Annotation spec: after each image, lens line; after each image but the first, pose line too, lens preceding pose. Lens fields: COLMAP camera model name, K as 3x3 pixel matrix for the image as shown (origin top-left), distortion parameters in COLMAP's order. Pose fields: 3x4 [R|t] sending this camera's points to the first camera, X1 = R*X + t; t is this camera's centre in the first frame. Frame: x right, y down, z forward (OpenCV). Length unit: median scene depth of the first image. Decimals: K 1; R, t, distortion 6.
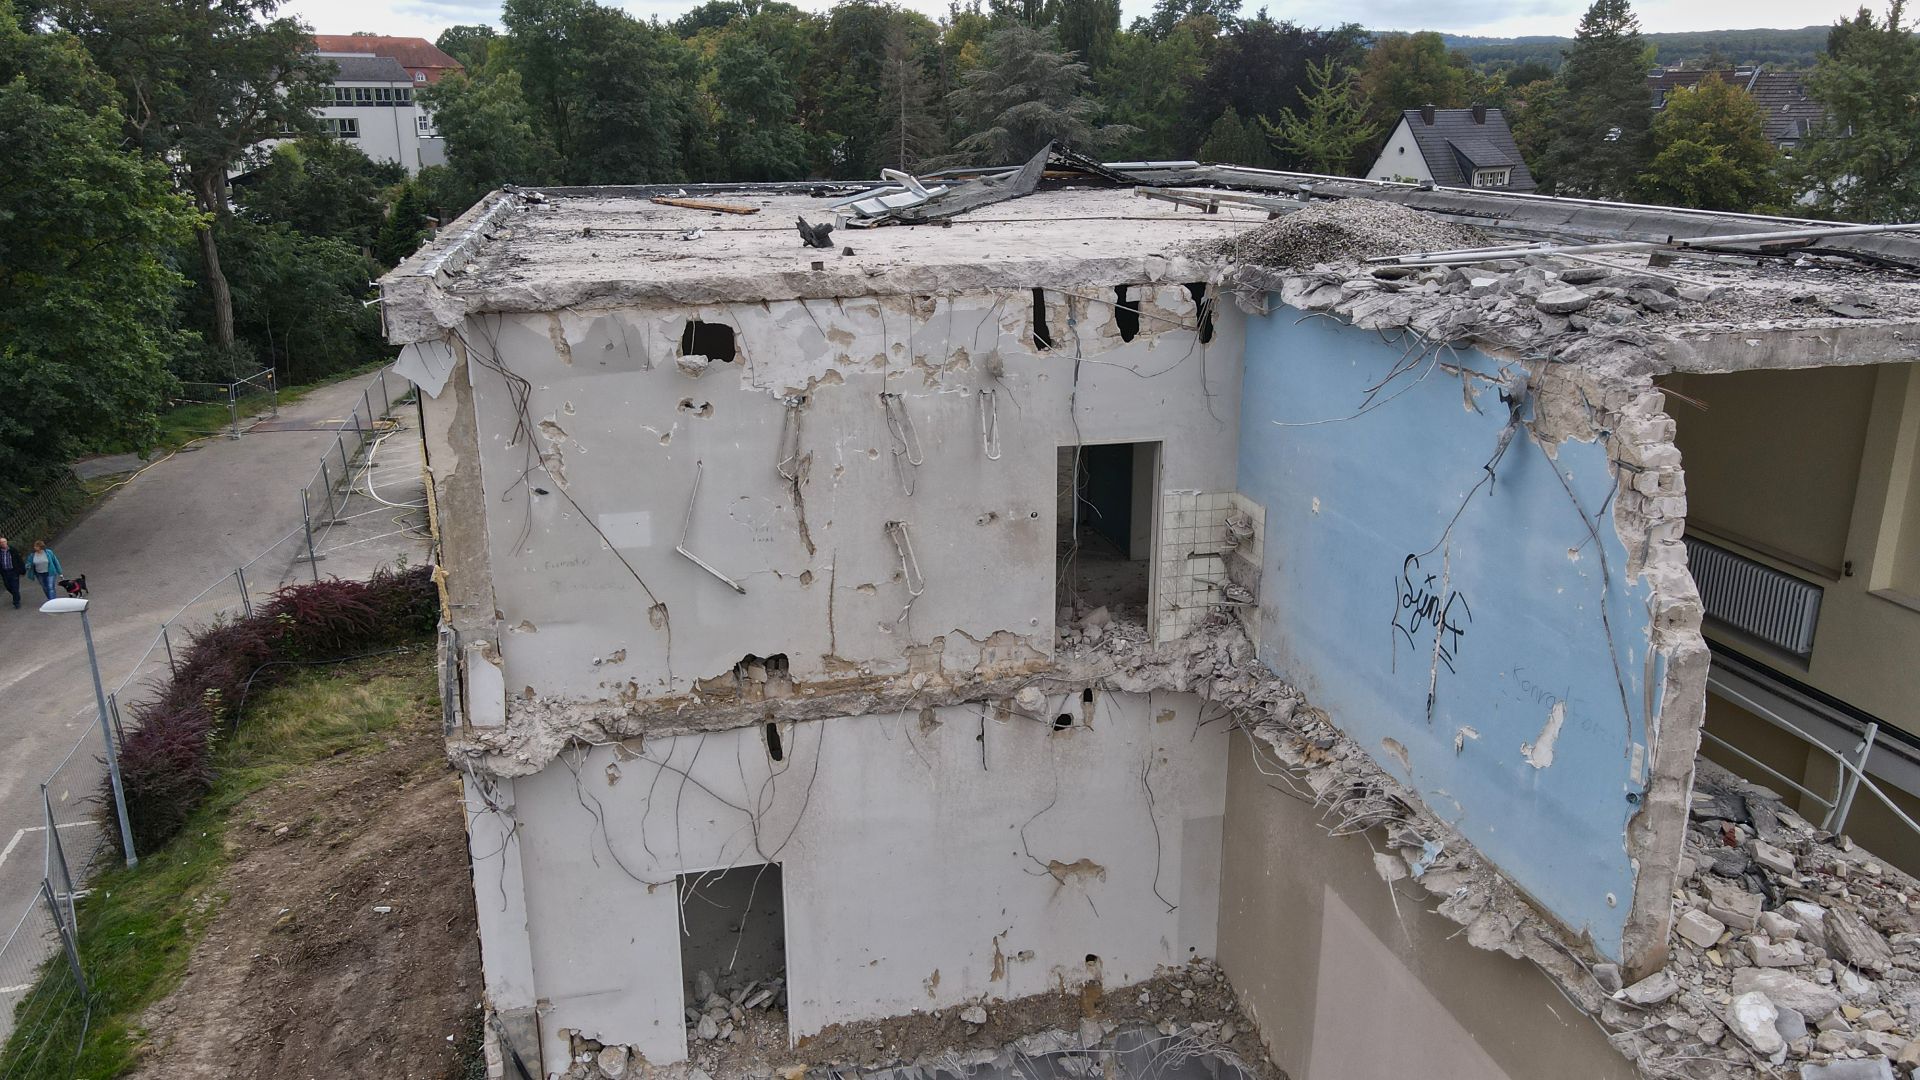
lens RADIAL K [[1419.2, 0, 951.1], [0, 1419.2, 531.8], [0, 0, 1]] dist [0.006598, 0.006632]
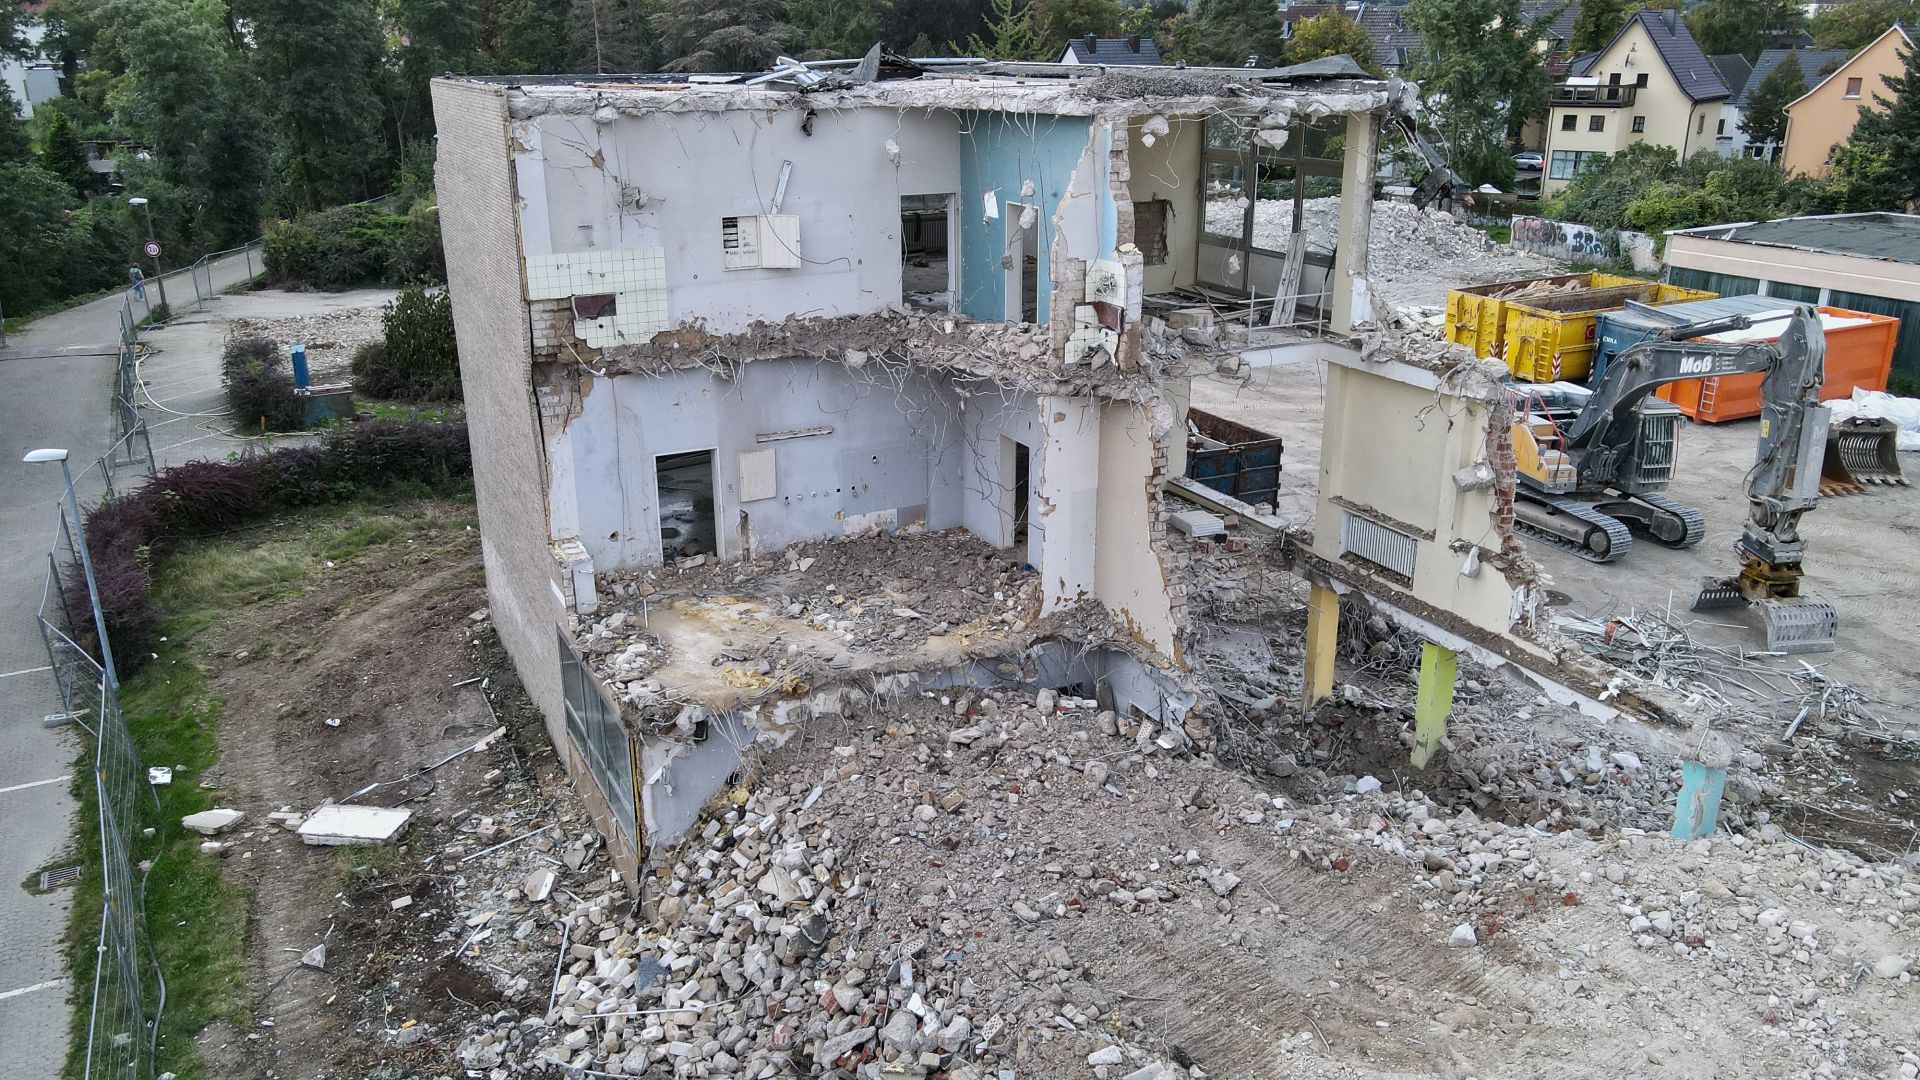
lens RADIAL K [[1405.9, 0, 954.3], [0, 1405.9, 533.8], [0, 0, 1]] dist [0.015427, 0.004357]
pose [[0.973046, -0.073994, 0.218419, -0.116760], [0.064056, 0.996578, 0.052246, 0.068152], [-0.221538, -0.036847, 0.974455, -0.167258]]
